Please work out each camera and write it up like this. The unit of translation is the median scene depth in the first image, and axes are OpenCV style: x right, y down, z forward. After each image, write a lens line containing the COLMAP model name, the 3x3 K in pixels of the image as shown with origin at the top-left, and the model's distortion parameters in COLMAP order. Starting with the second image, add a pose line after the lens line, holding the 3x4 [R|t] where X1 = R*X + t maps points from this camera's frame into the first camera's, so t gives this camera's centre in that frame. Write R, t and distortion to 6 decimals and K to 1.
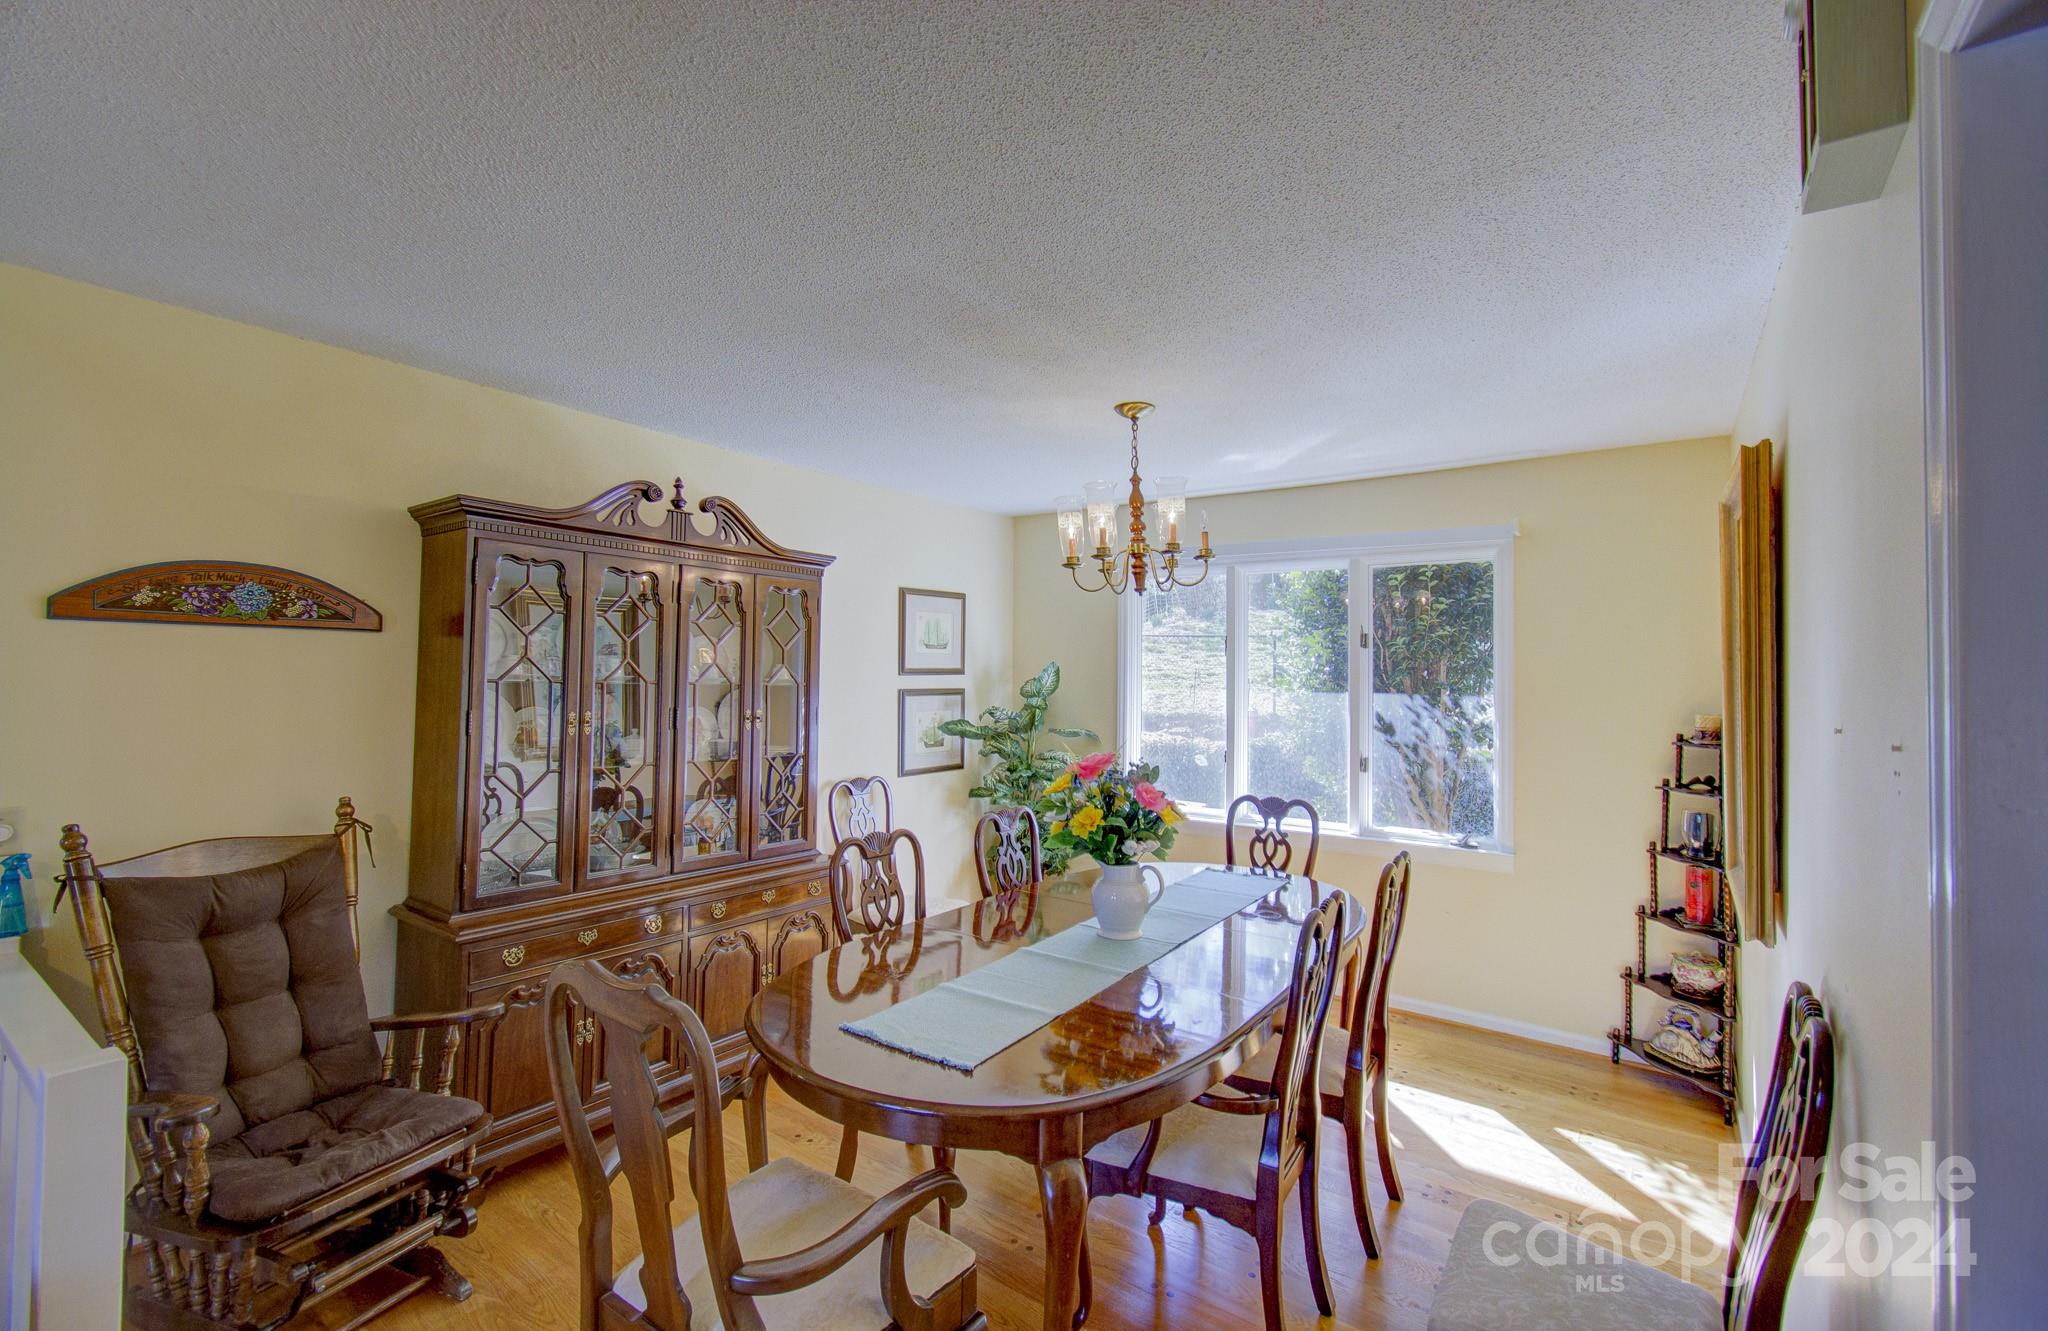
lens RADIAL K [[883.1, 0, 1016.5], [0, 883.1, 657.6], [0, 0, 1]] dist [-0.015824, 0.000406]
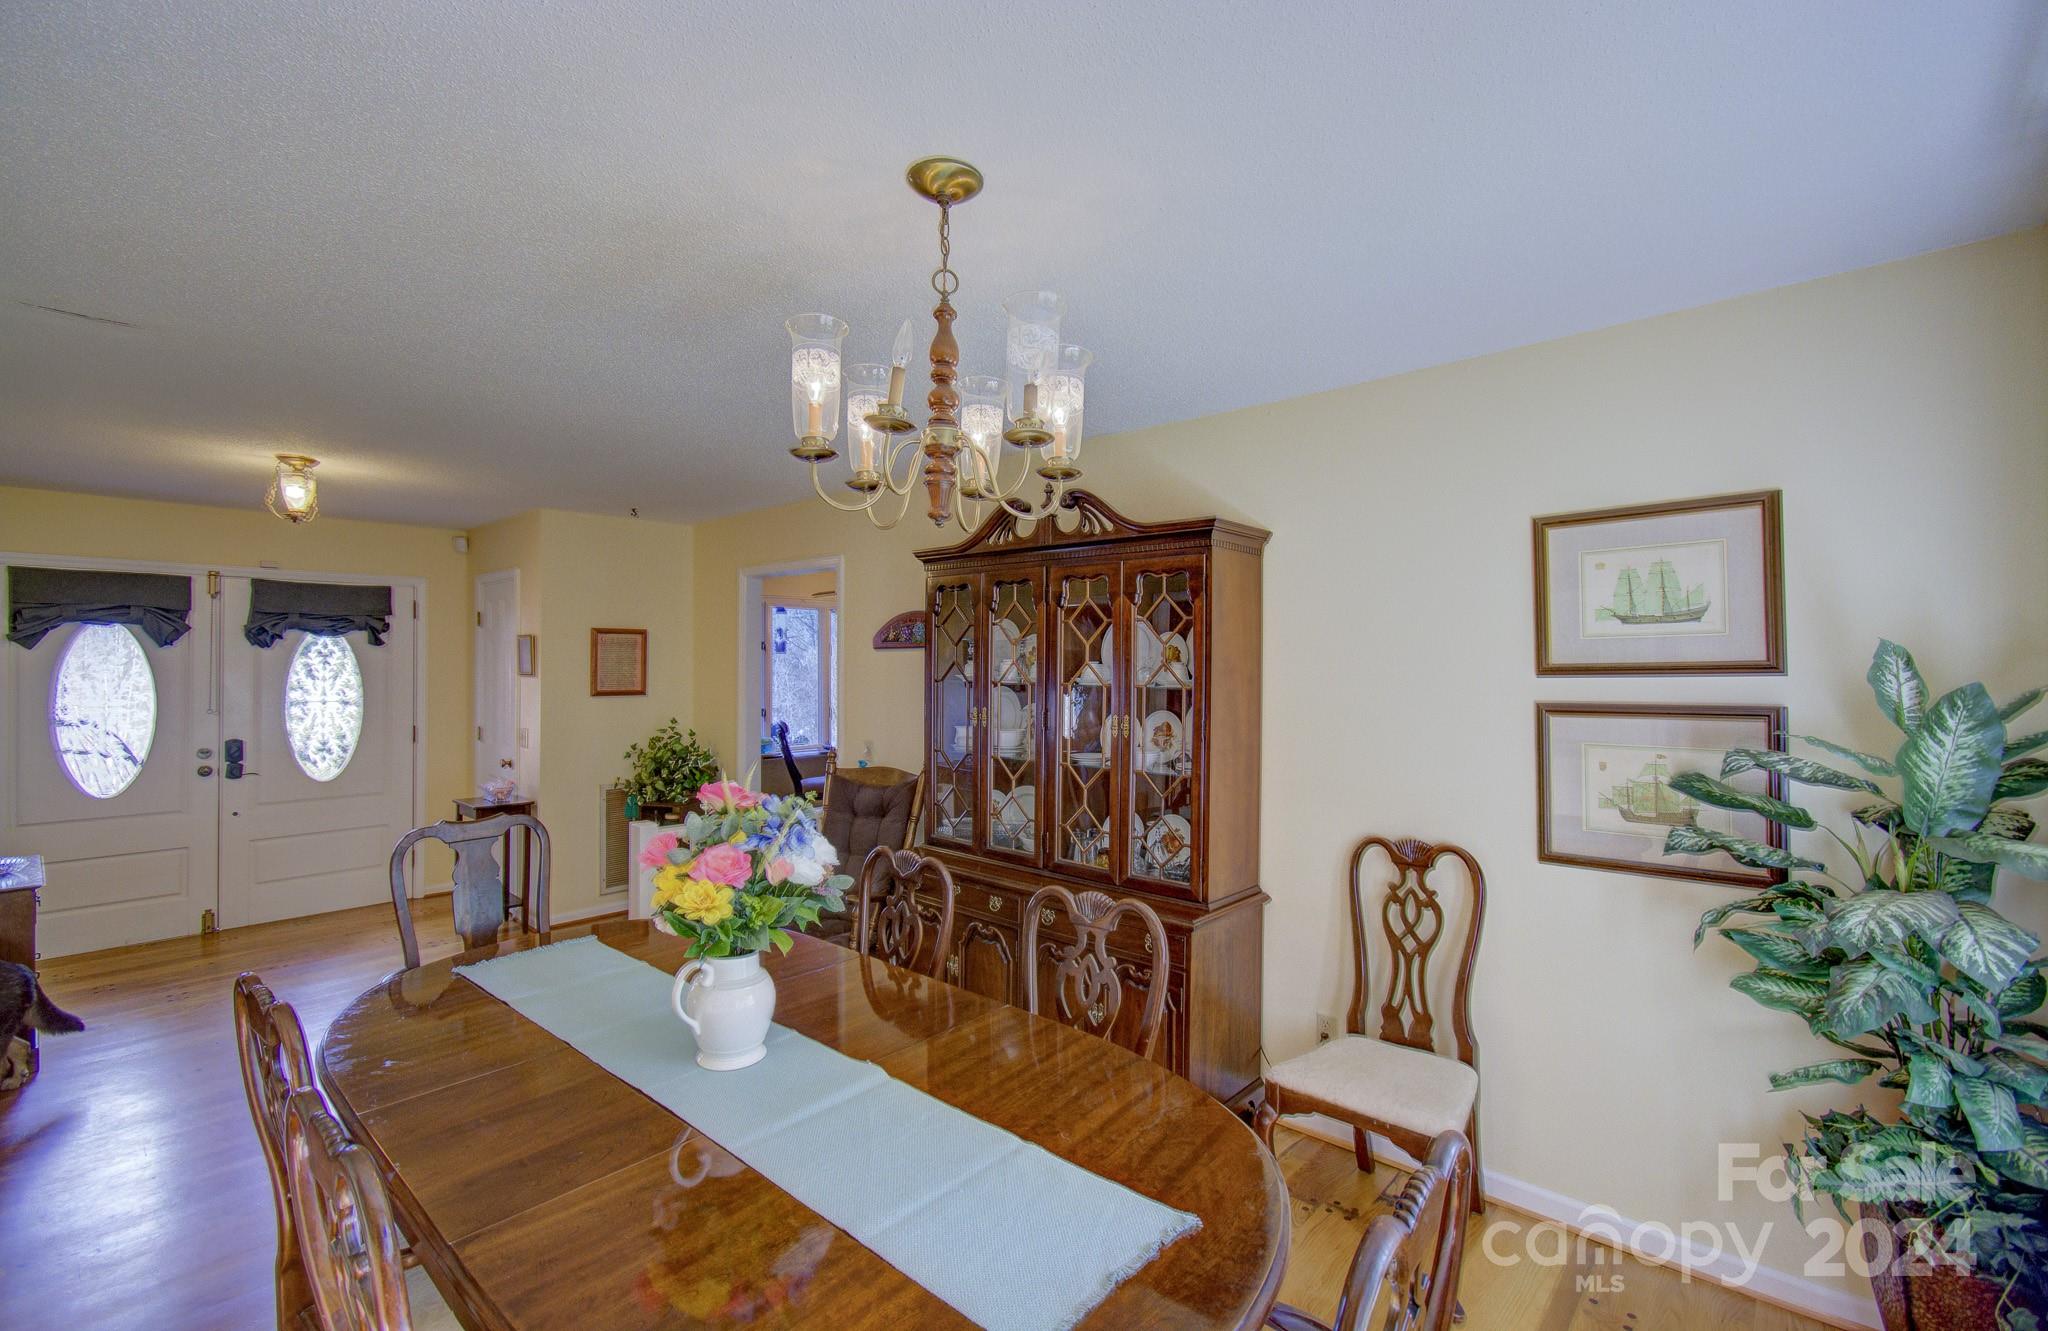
lens RADIAL K [[883.1, 0, 1023.6], [0, 883.1, 660.5], [0, 0, 1]] dist [-0.015824, 0.000406]
pose [[-0.043229, -0.020103, -0.998863, 0.557078], [0.022992, 0.999513, -0.021111, 0.017835], [0.998801, -0.023879, -0.042745, 0.901637]]
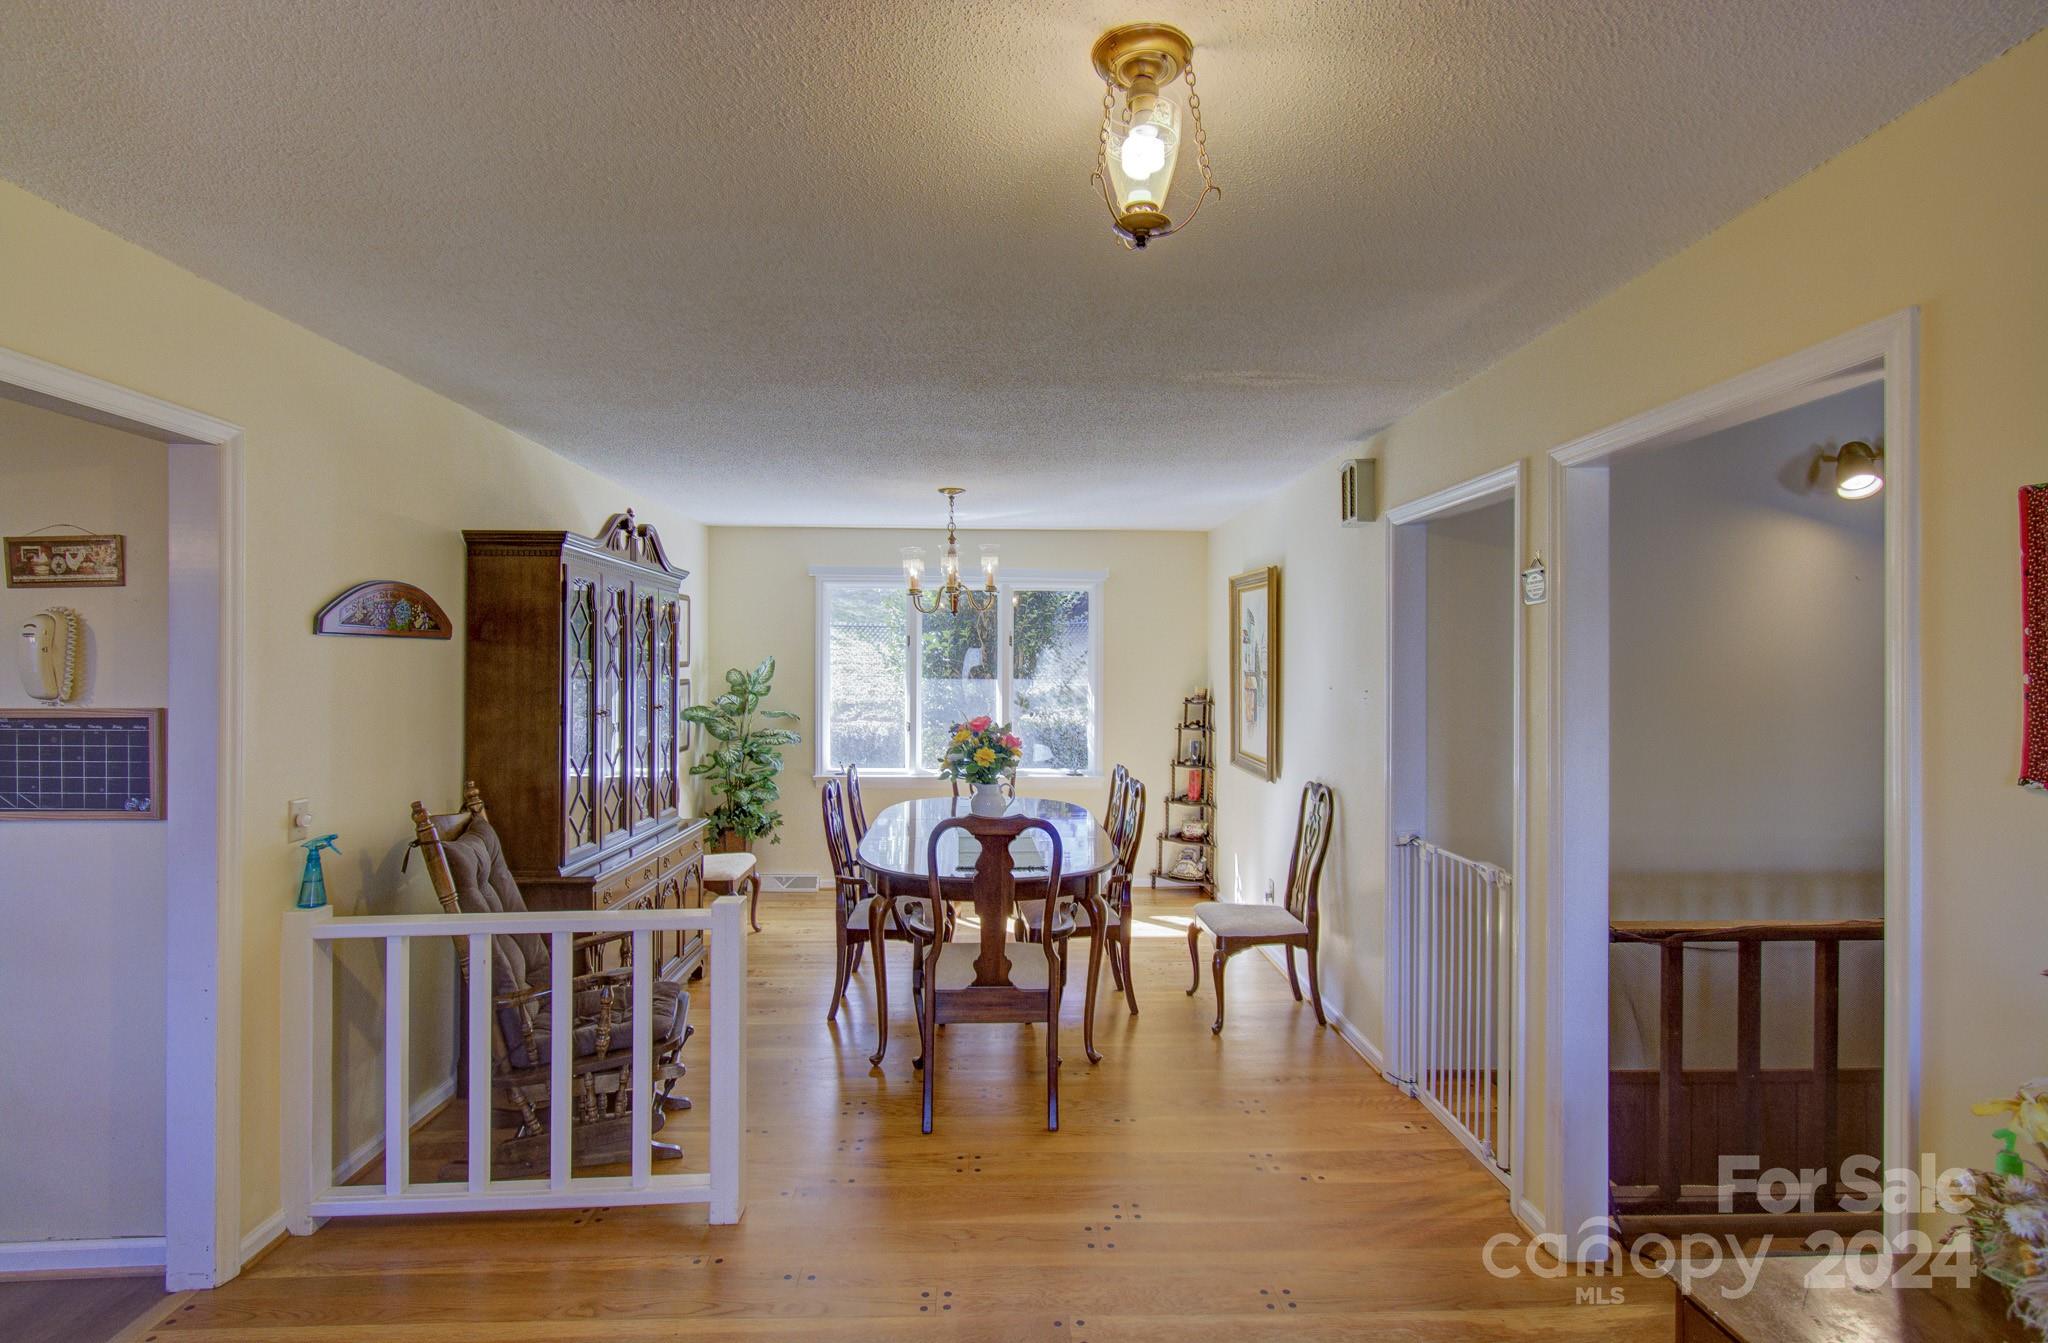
lens RADIAL K [[1006.1, 0, 1025.7], [0, 1006.1, 671.6], [0, 0, 1]] dist [-0.003392, -0.000204]
pose [[0.779503, -0.014263, 0.626237, -0.778685], [-0.007403, 0.999461, 0.031979, -0.029063], [-0.626355, -0.029563, 0.778977, -0.394714]]
